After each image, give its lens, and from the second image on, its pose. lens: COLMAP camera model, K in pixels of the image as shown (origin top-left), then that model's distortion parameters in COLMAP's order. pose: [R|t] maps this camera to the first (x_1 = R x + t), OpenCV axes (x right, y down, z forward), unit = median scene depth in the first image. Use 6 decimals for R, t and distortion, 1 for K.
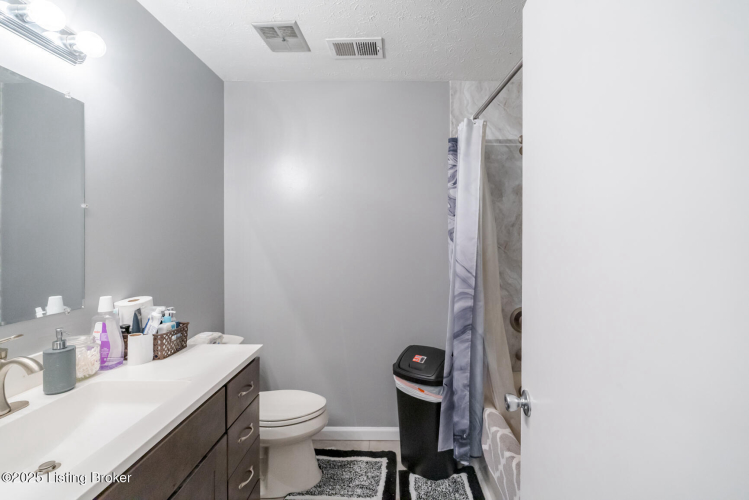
lens RADIAL K [[334.4, 0, 380.0], [0, 334.4, 247.2], [0, 0, 1]] dist [-0.001470, -0.000426]
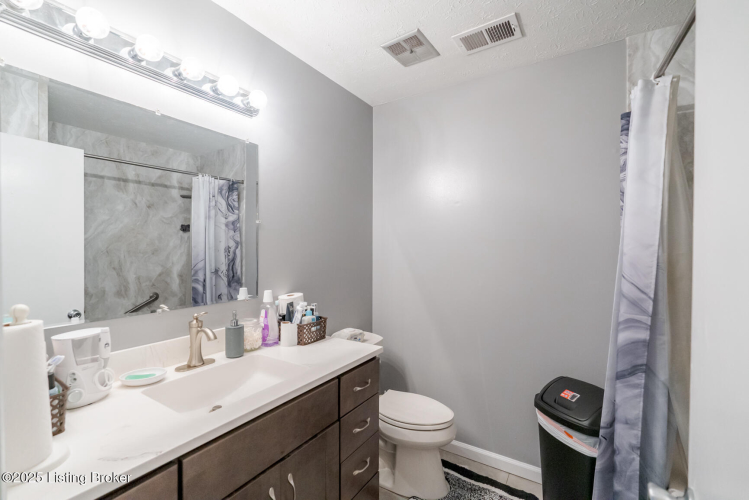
lens RADIAL K [[321.7, 0, 376.0], [0, 321.7, 257.2], [0, 0, 1]] dist [-0.002429, -0.000045]
pose [[0.850757, 0.014754, -0.525352, 0.139207], [-0.014119, 0.999887, 0.005215, 0.003168], [0.525369, 0.002981, 0.850869, 0.105498]]
